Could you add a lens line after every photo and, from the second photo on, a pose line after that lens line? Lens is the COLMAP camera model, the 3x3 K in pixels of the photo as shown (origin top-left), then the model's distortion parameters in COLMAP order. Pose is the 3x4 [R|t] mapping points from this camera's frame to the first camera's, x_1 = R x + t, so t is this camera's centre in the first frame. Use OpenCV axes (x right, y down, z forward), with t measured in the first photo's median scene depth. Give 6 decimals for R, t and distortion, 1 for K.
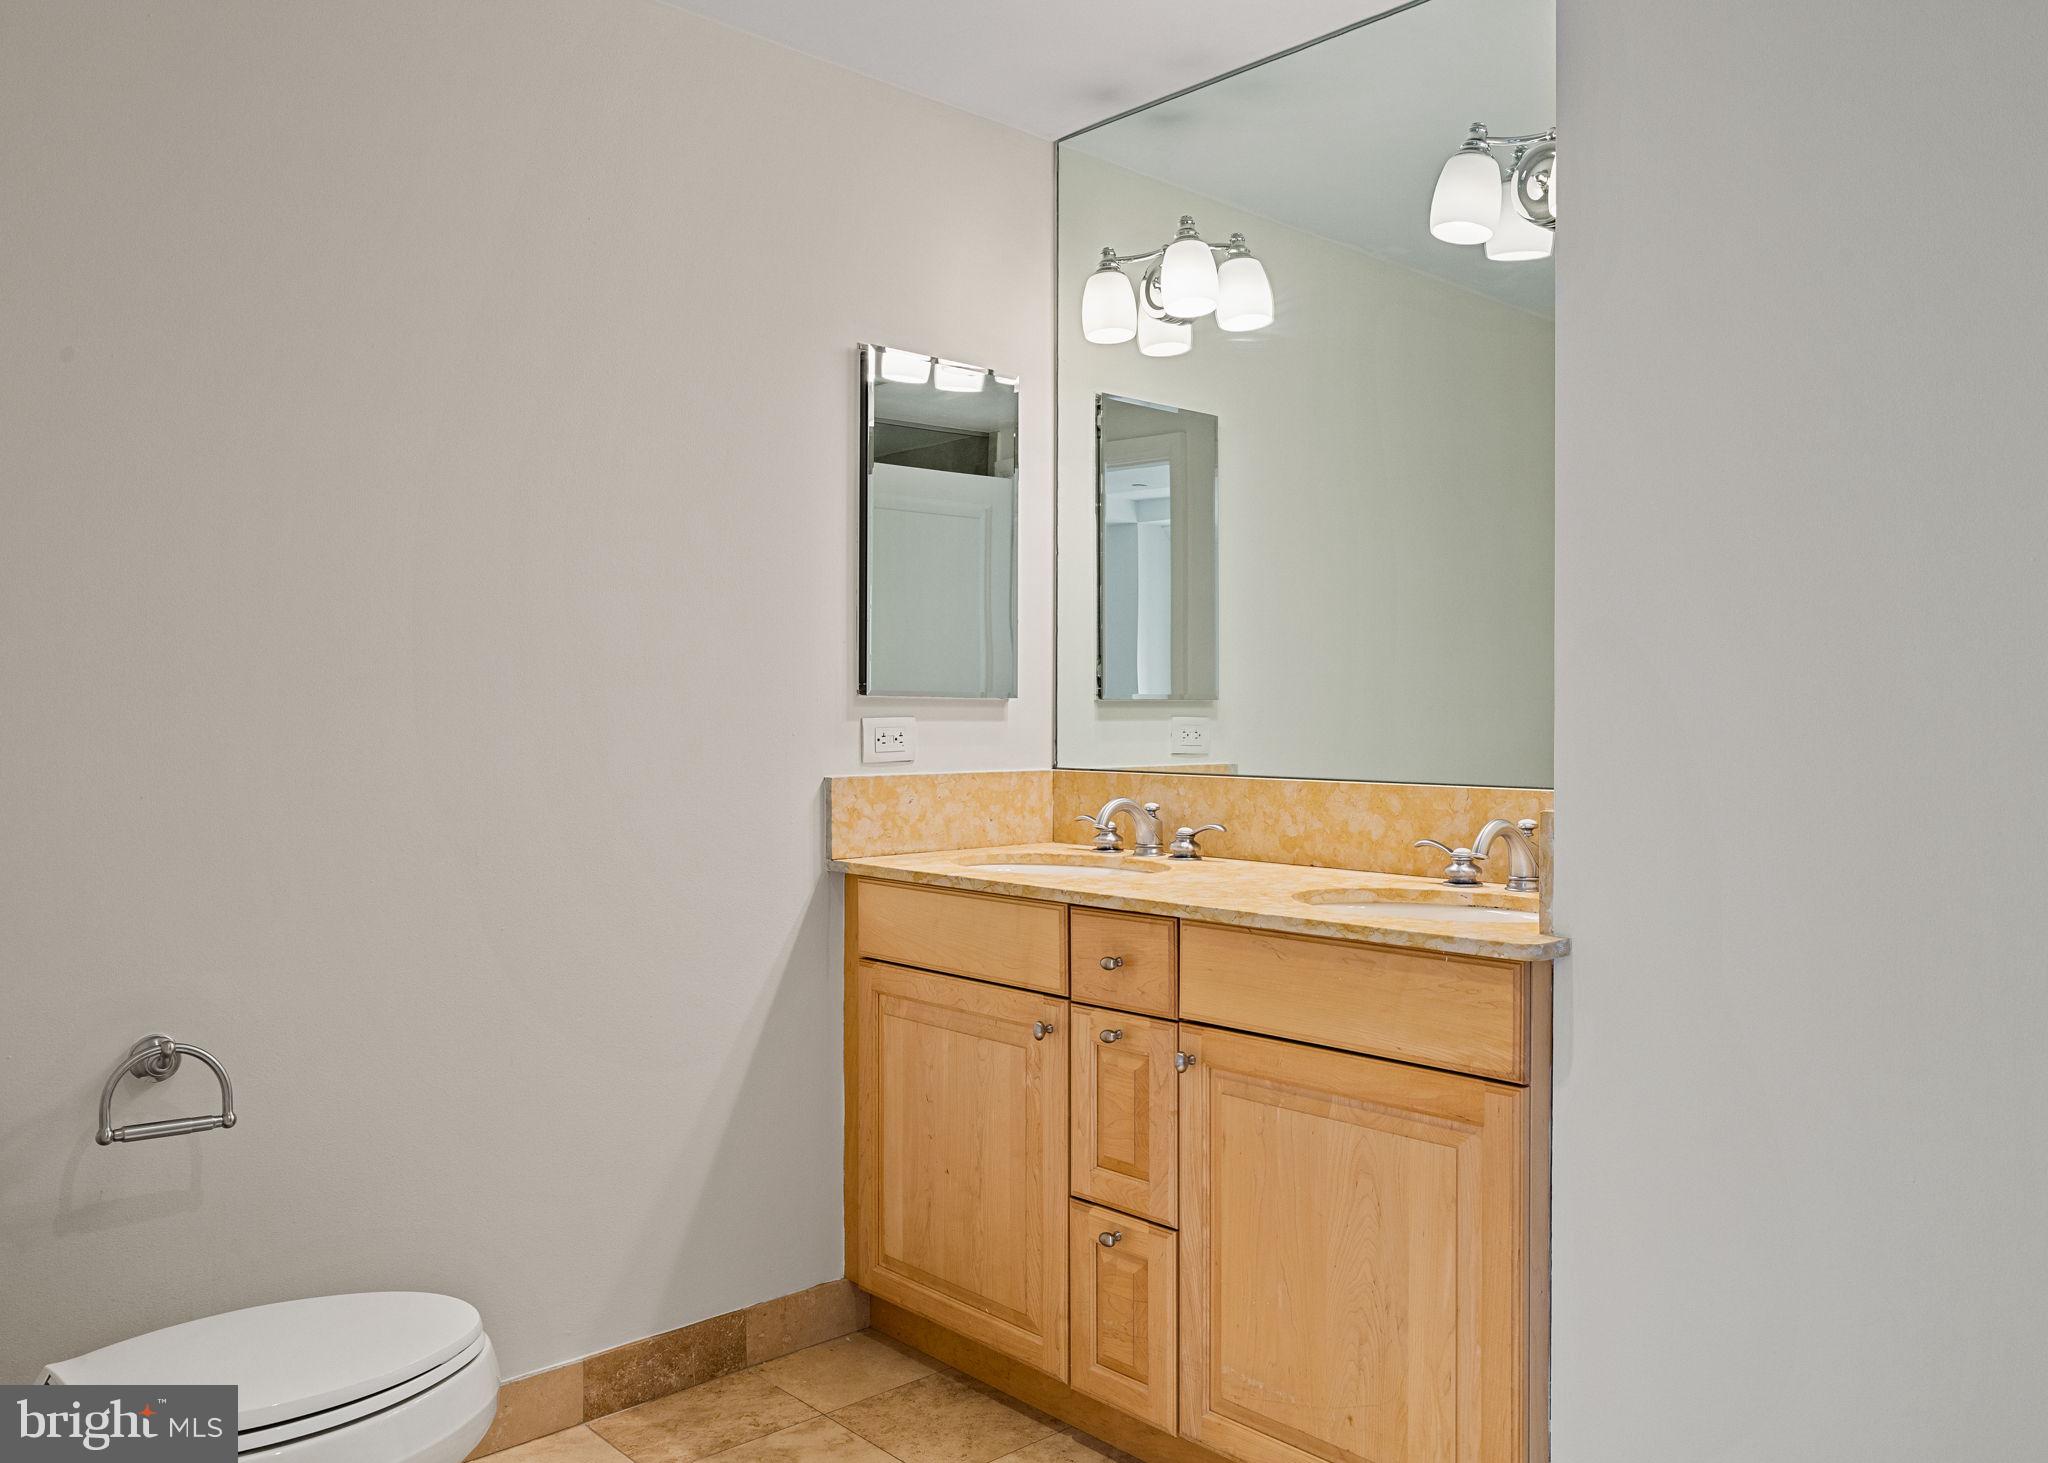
lens RADIAL K [[1596.4, 0, 1027.0], [0, 1596.4, 732.2], [0, 0, 1]] dist [0.006763, 0.000474]
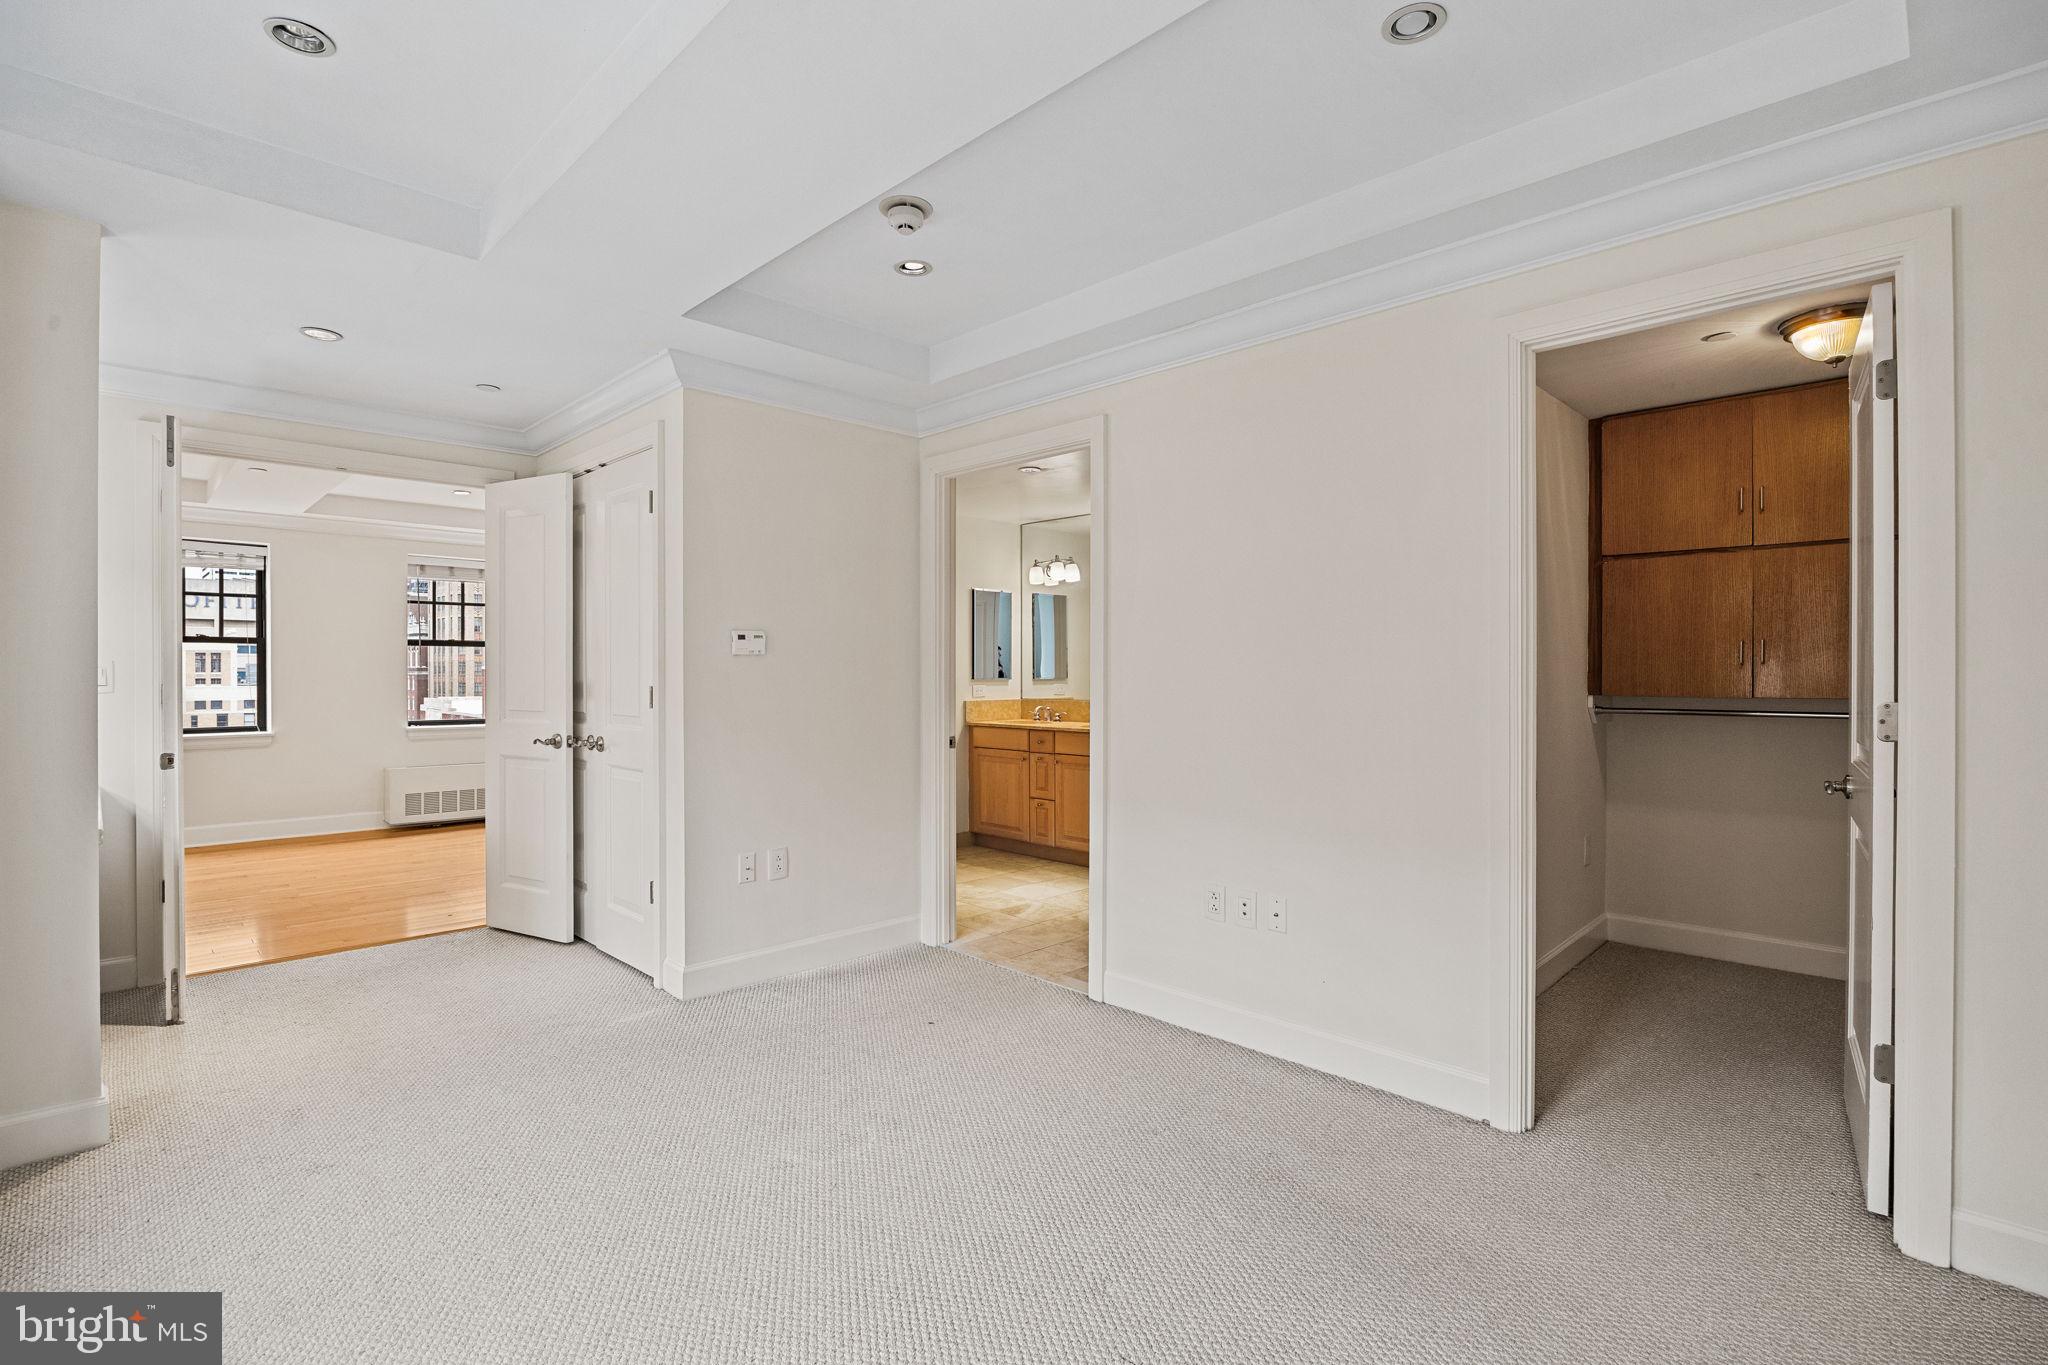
lens RADIAL K [[949.9, 0, 1012.9], [0, 949.9, 680.4], [0, 0, 1]] dist [-0.004837, -0.000353]
pose [[0.999150, -0.003459, 0.041081, -0.106434], [0.003694, 0.999977, -0.005639, -0.007804], [-0.041060, 0.005786, 0.999140, -1.347278]]
